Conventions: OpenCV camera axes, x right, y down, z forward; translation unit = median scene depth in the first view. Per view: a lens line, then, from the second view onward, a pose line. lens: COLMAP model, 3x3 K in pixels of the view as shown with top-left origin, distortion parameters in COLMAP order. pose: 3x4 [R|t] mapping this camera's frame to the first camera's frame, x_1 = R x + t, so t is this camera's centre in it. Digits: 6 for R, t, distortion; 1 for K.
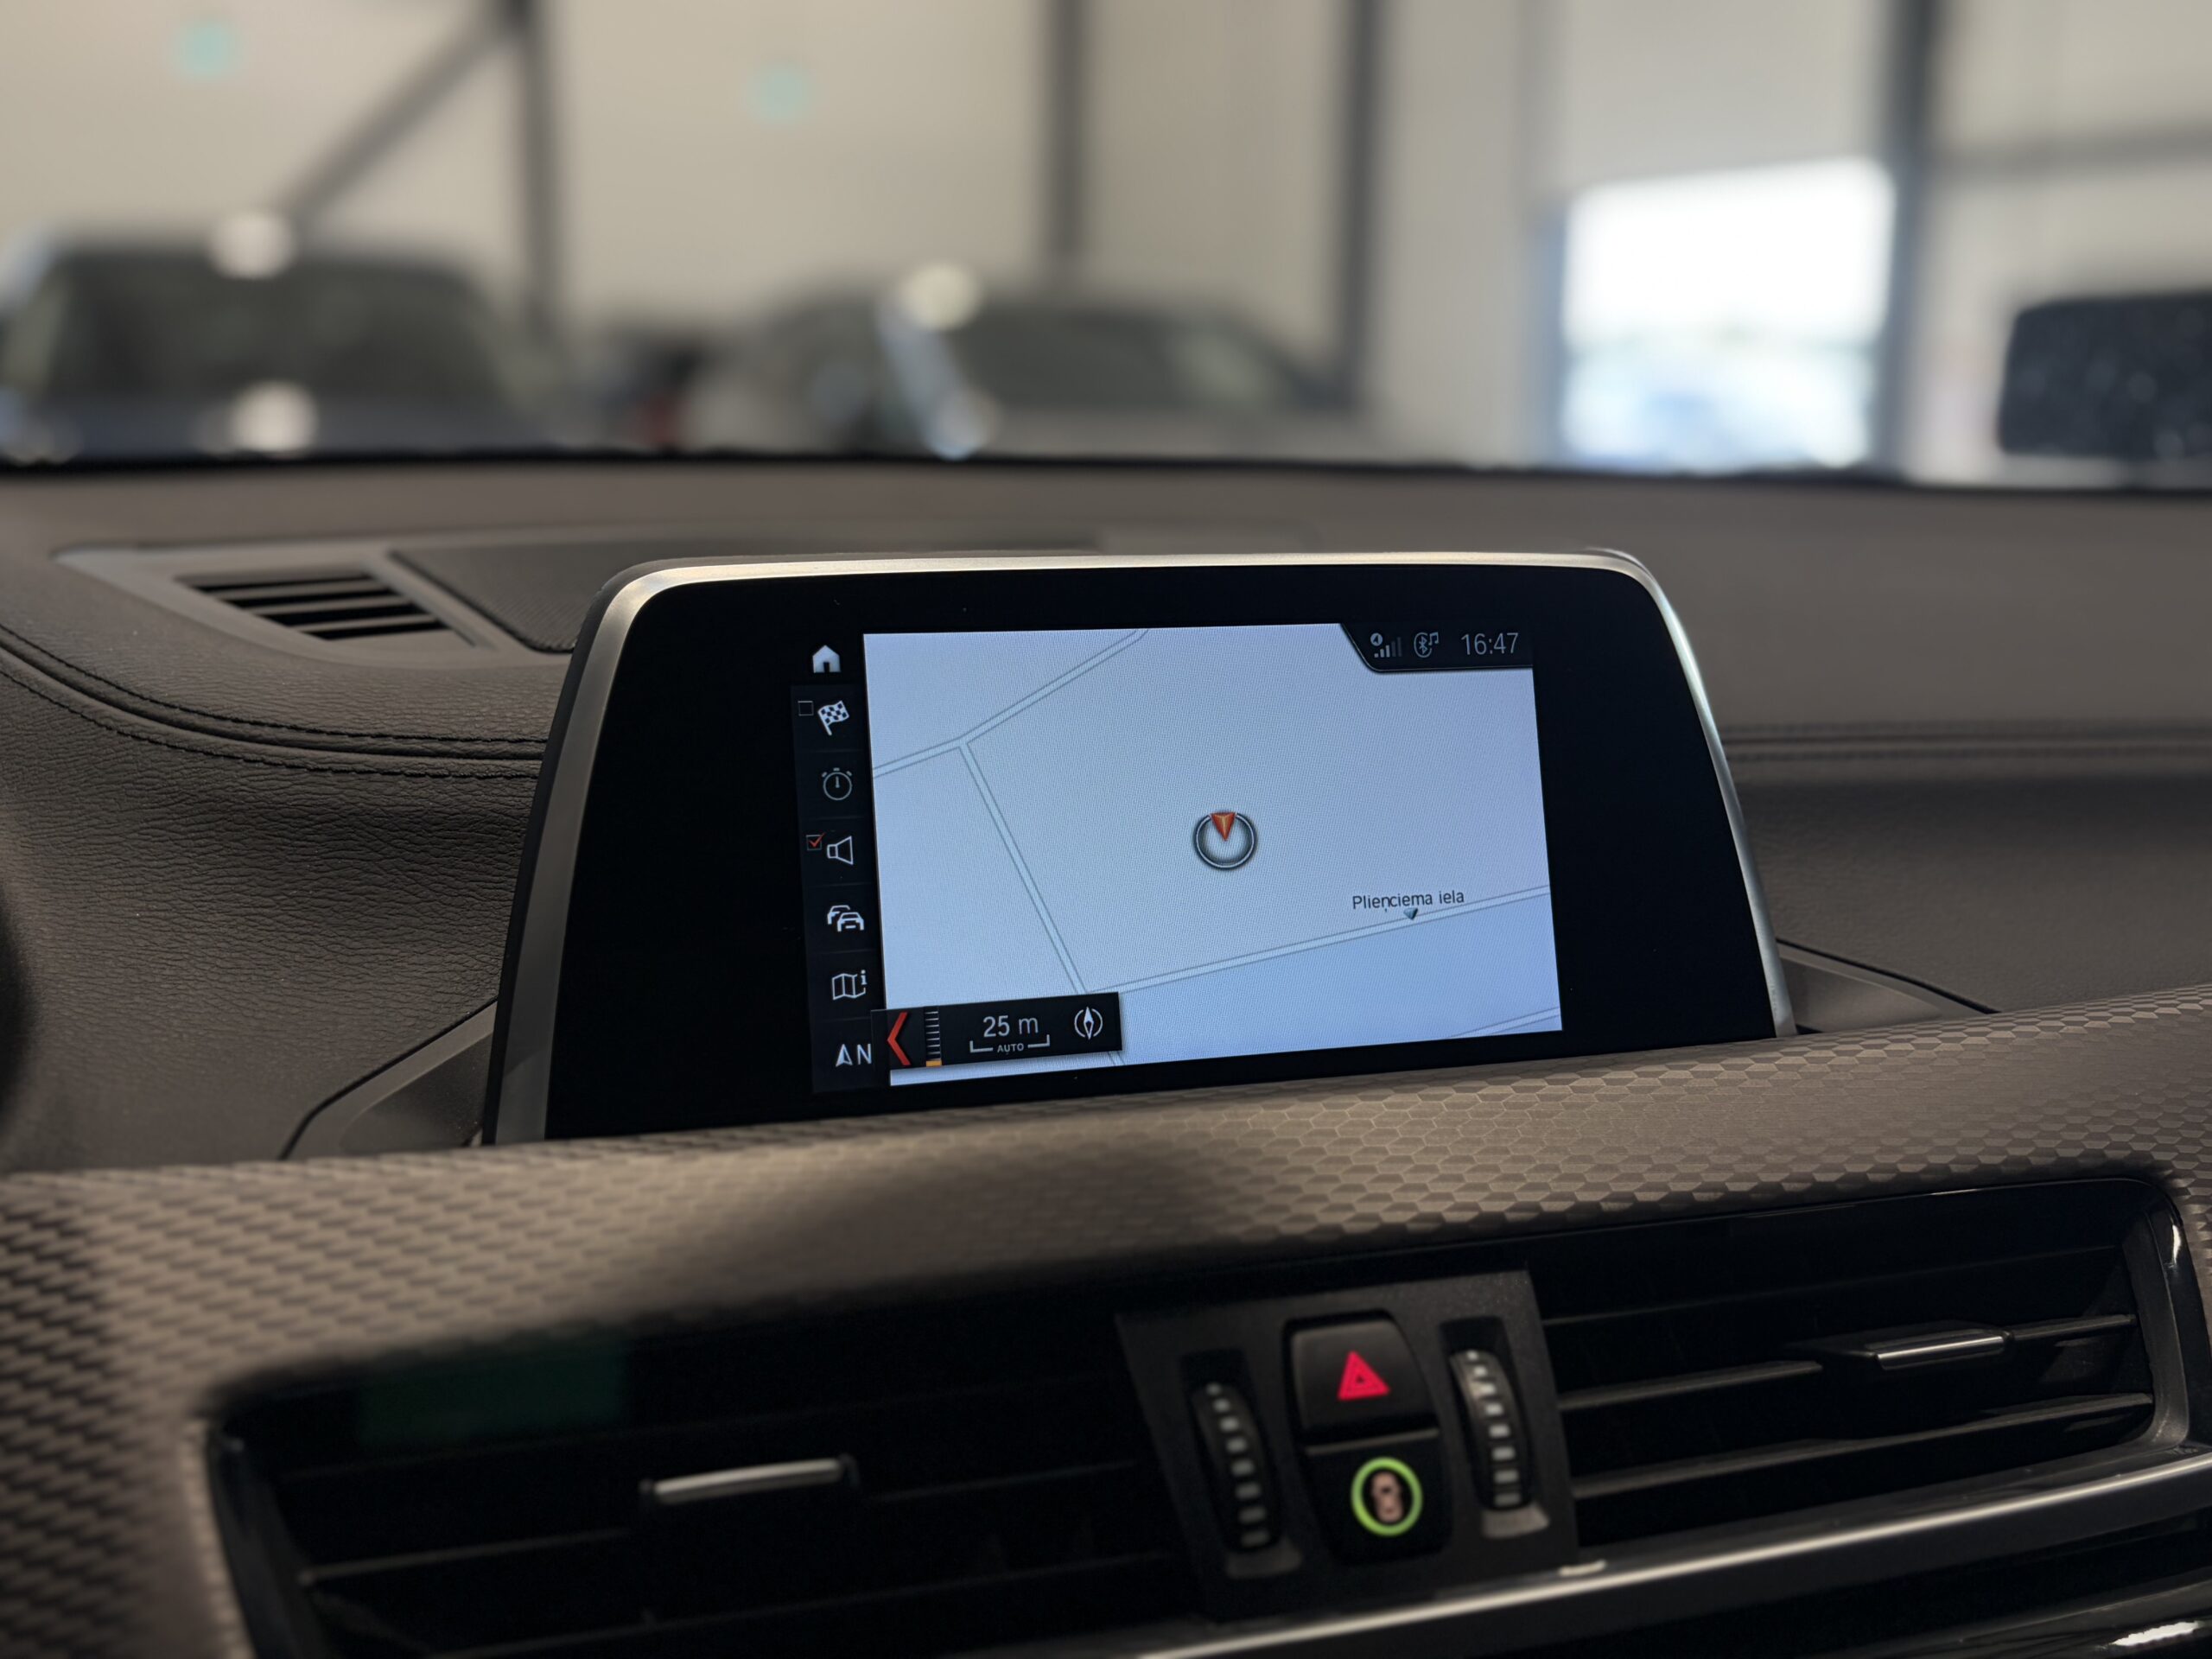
lens RADIAL K [[2044.4, 0, 1119.1], [0, 2044.4, 827.7], [0, 0, 1]] dist [-0.006816, 0.000000]
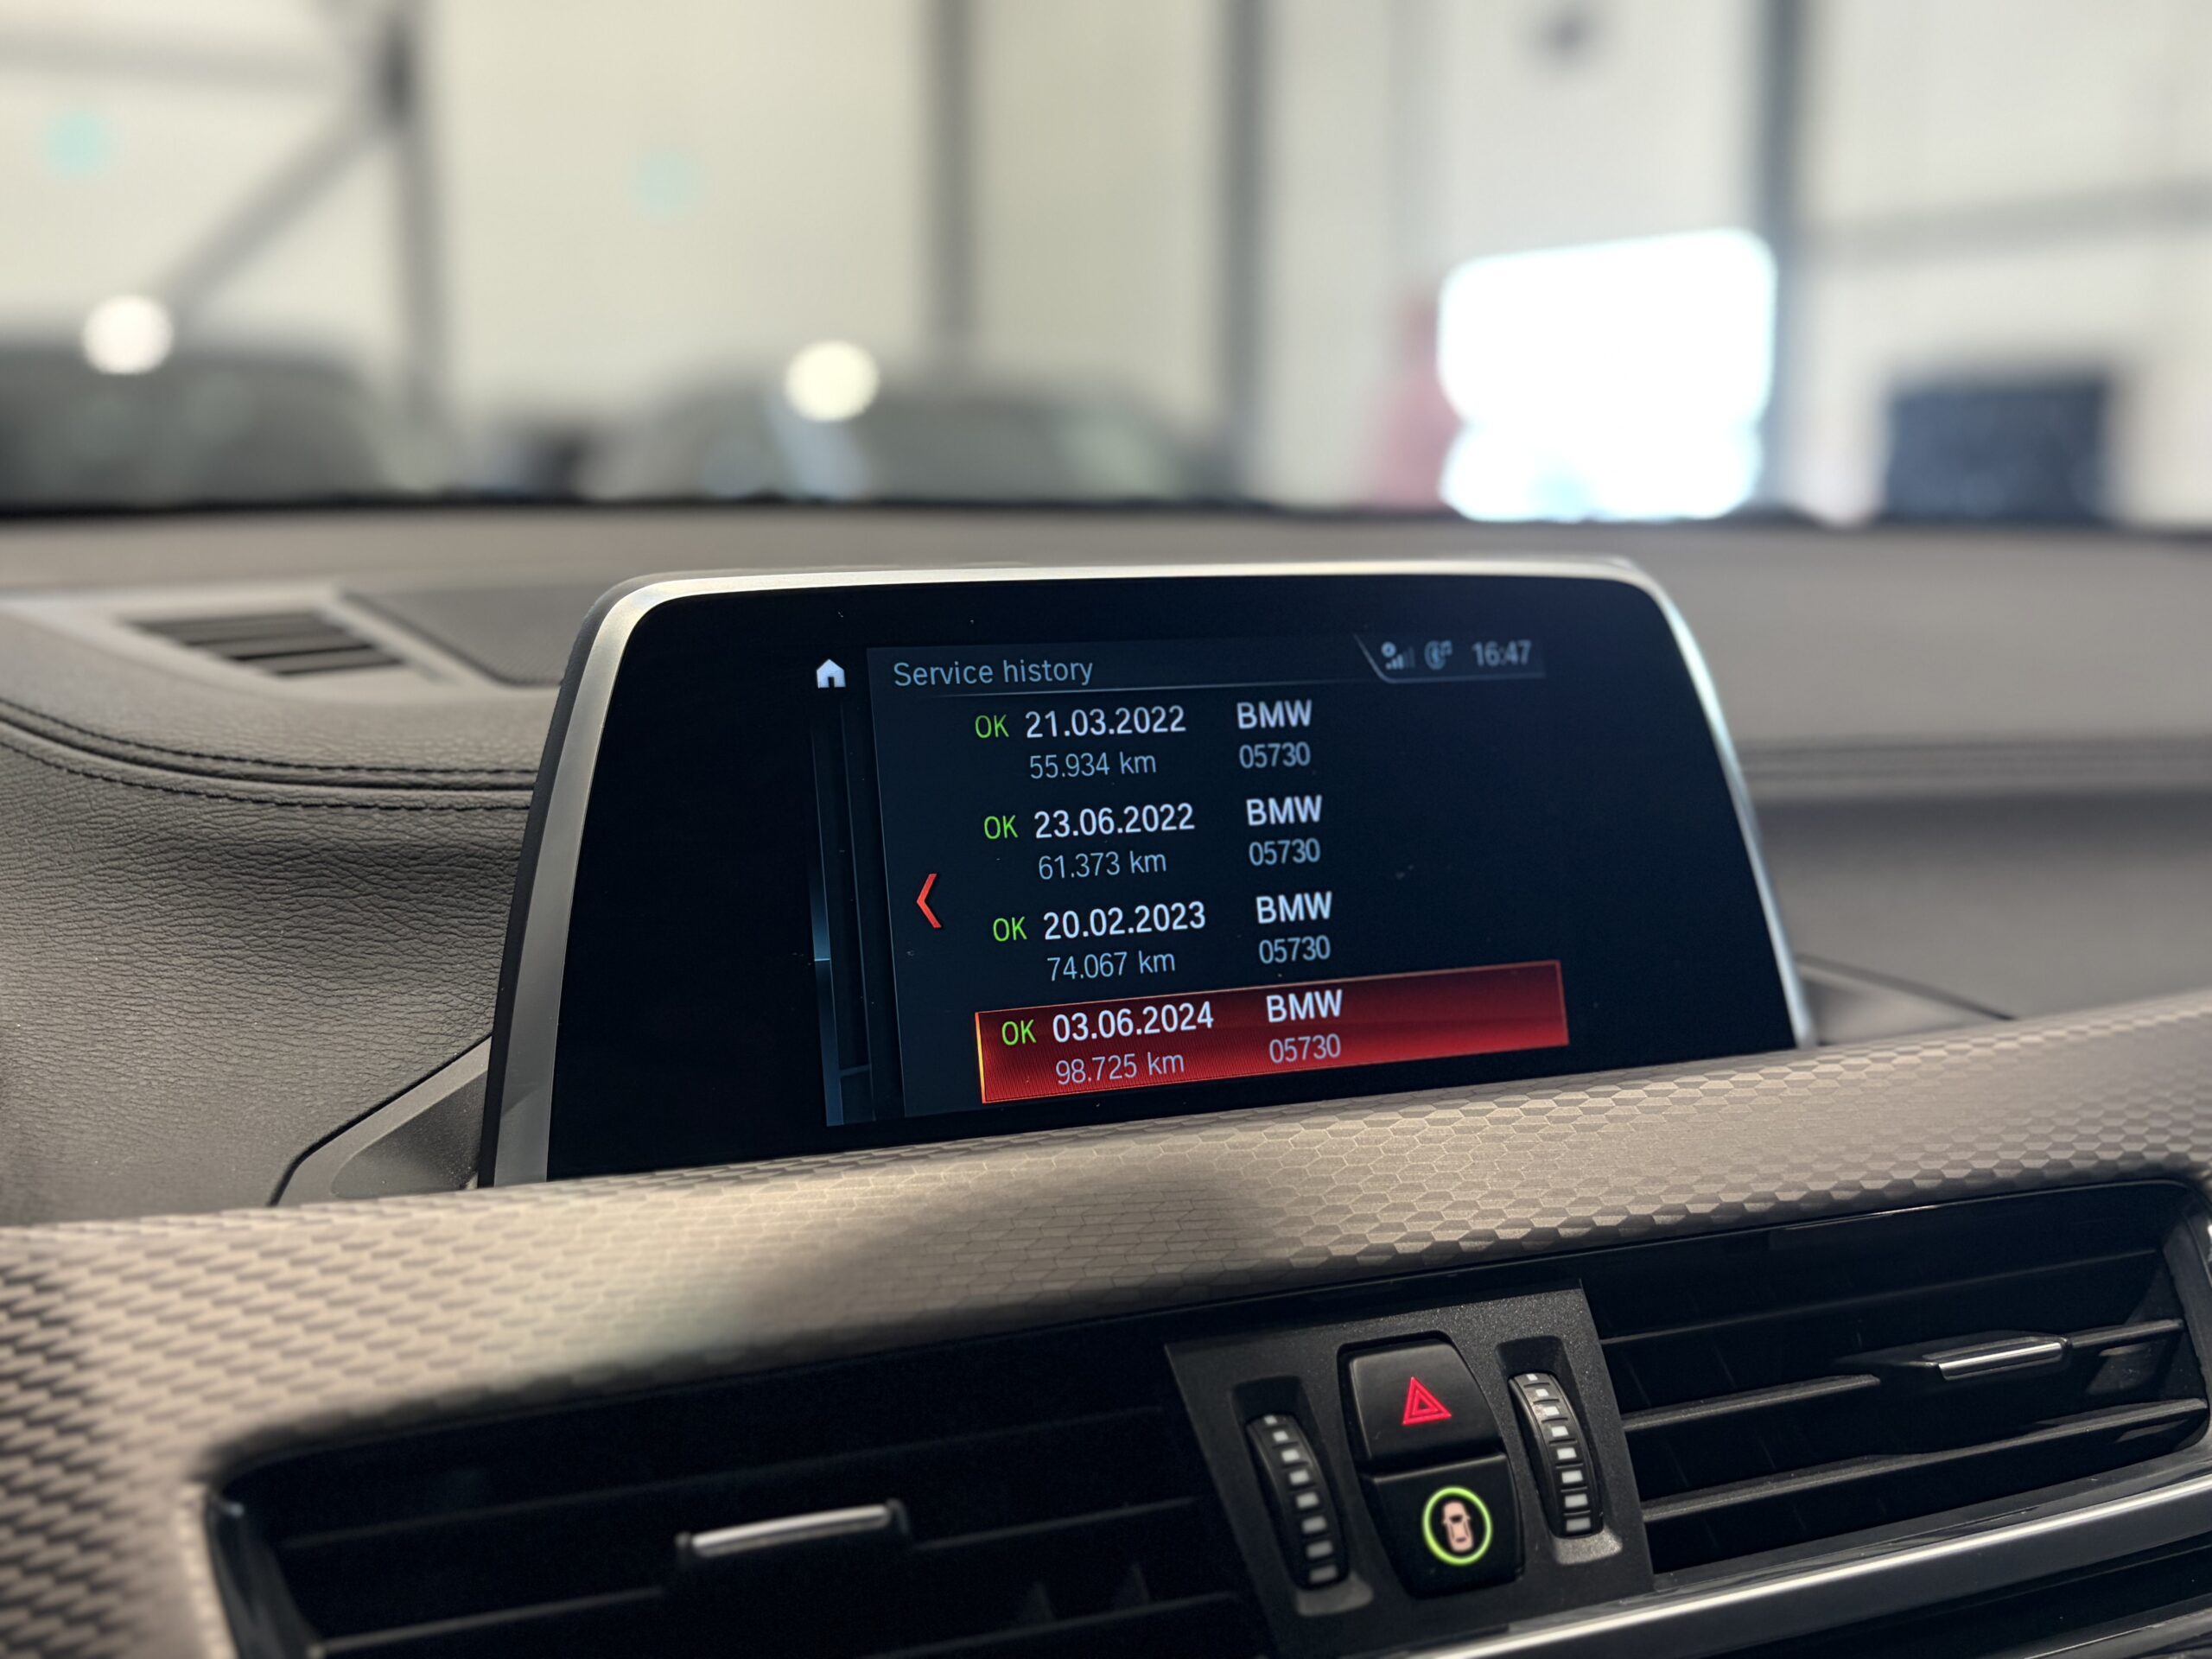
lens RADIAL K [[2044.4, 0, 1108.6], [0, 2044.4, 841.5], [0, 0, 1]] dist [-0.006816, 0.000000]
pose [[0.998650, -0.020426, 0.047759, -0.060121], [0.022043, 0.999193, -0.033584, 0.031213], [-0.047035, 0.034592, 0.998294, 0.037737]]
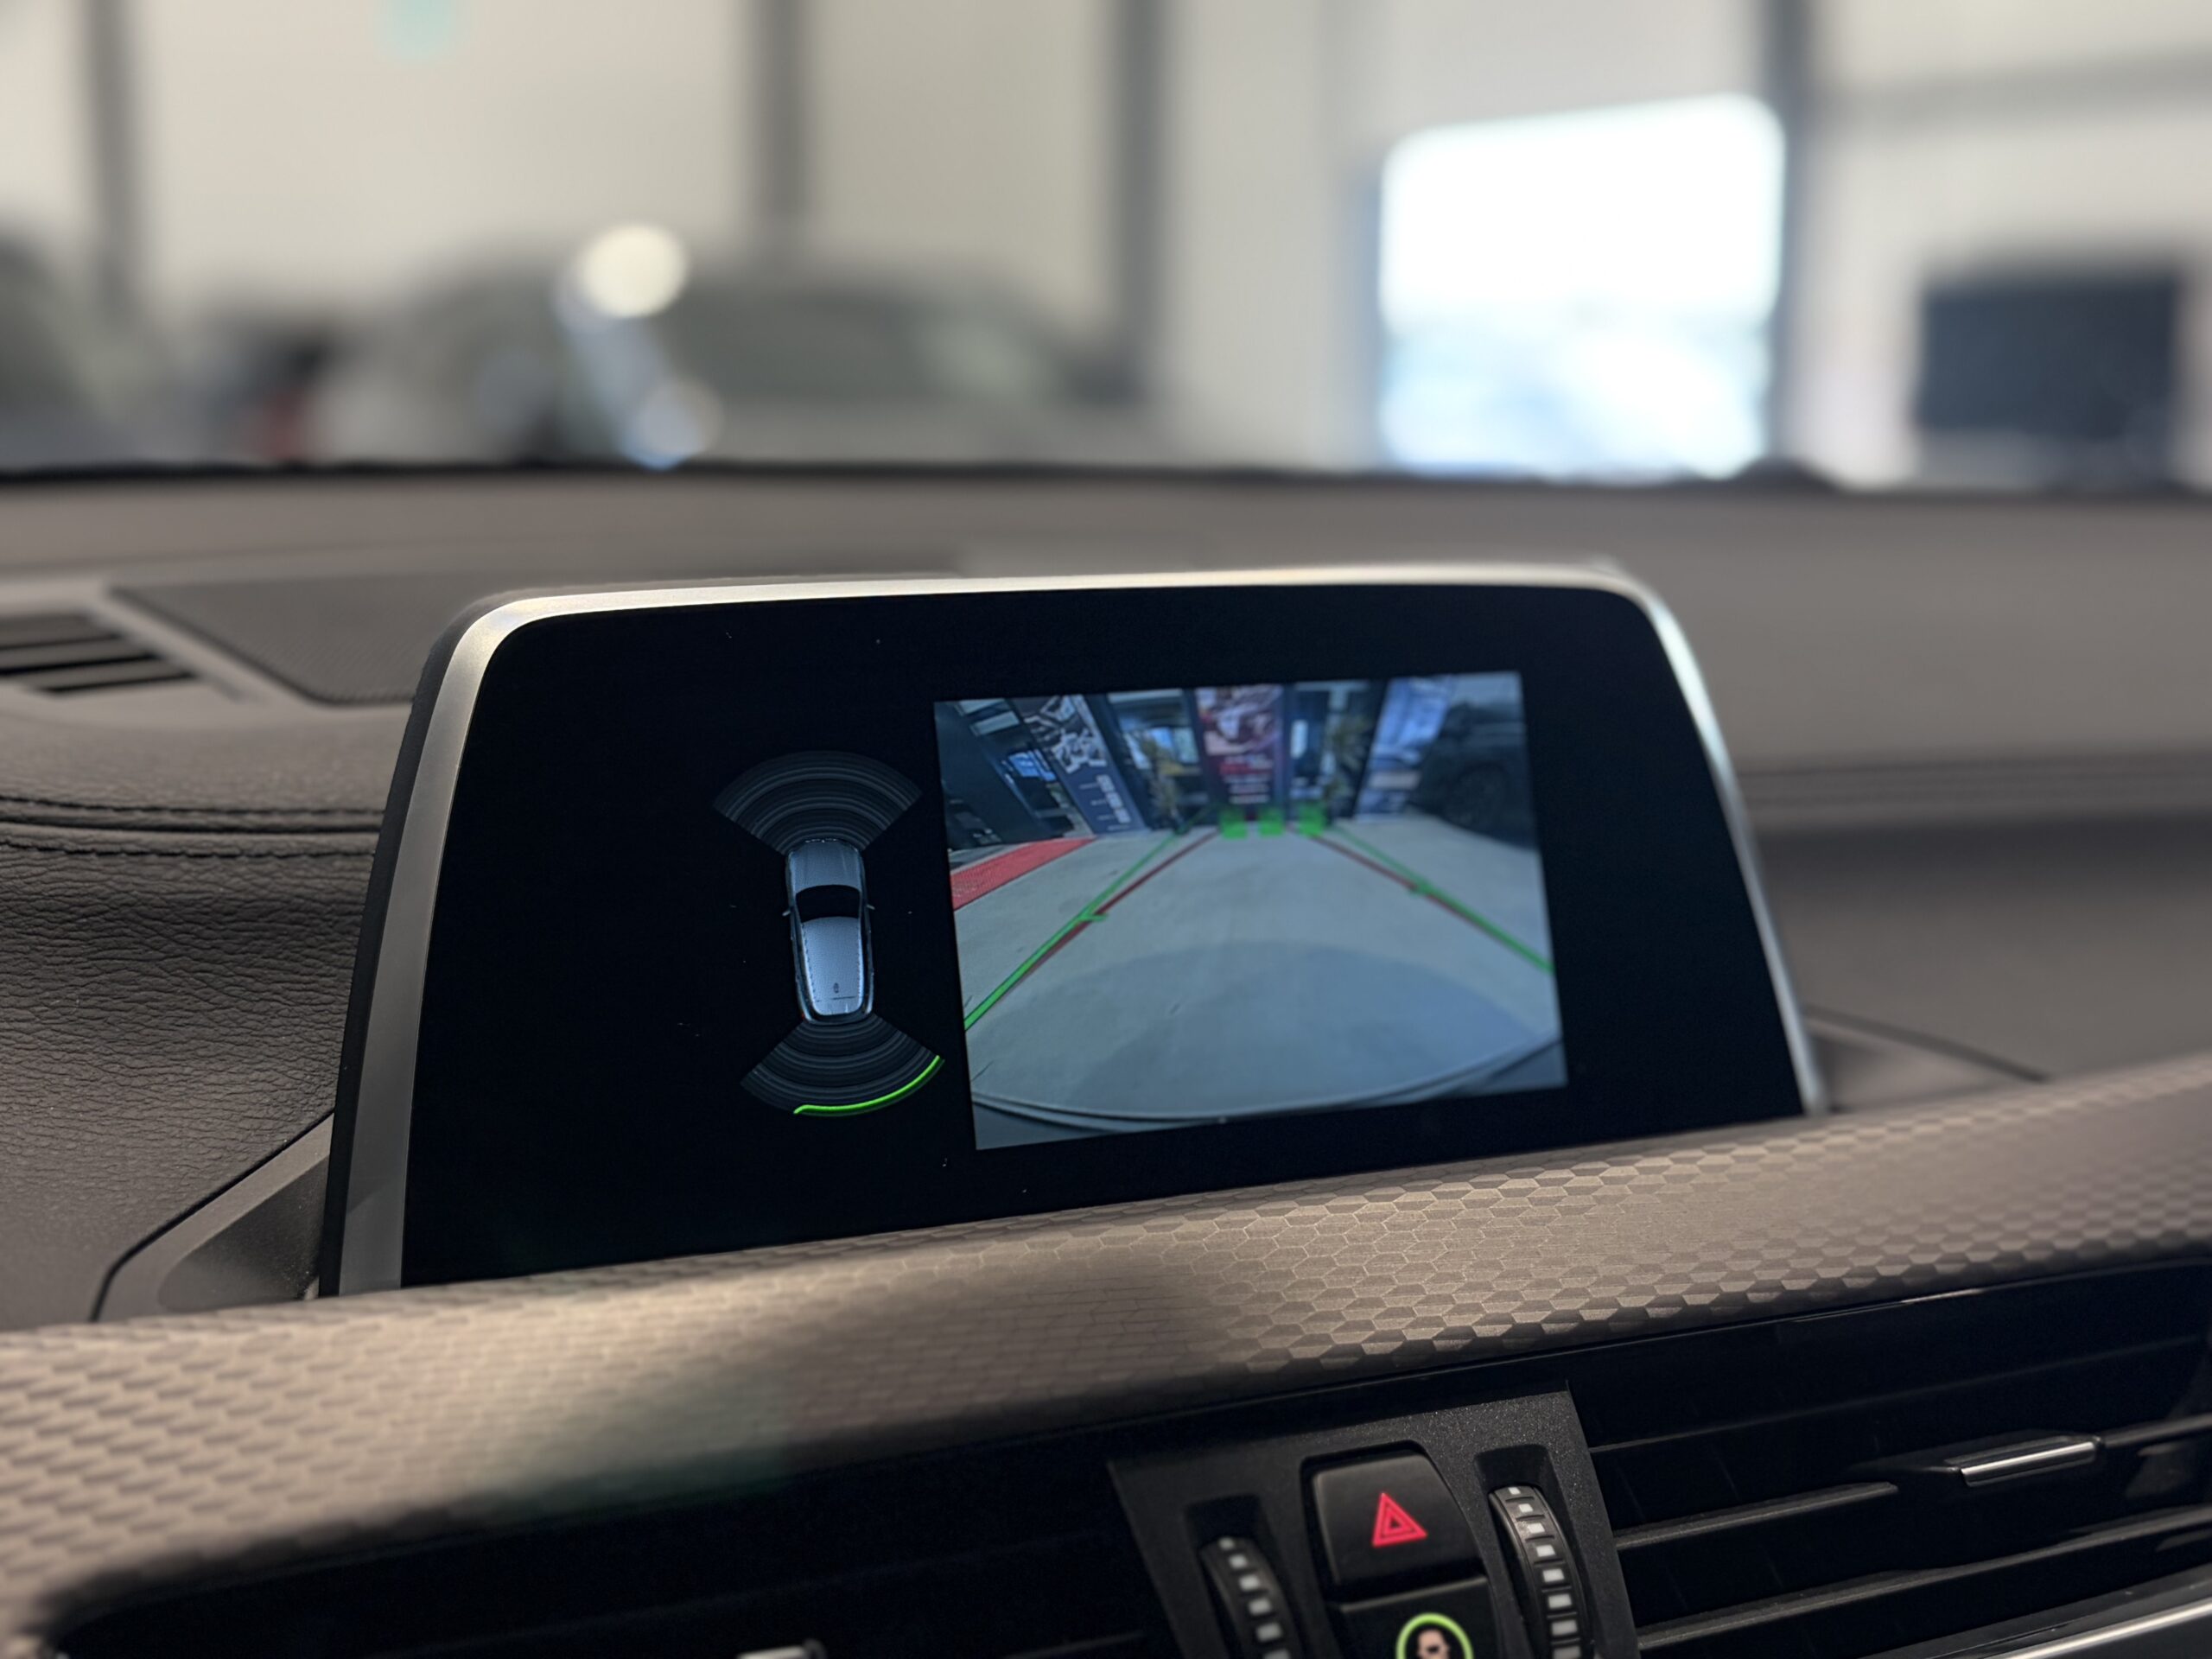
lens RADIAL K [[2537.2, 0, 1101.8], [0, 2537.2, 831.8], [0, 0, 1]] dist [-0.004708, 0.000000]
pose [[0.994913, -0.025045, 0.097578, -0.088625], [0.028507, 0.999007, -0.034249, 0.010791], [-0.096624, 0.036857, 0.994638, -0.053125]]
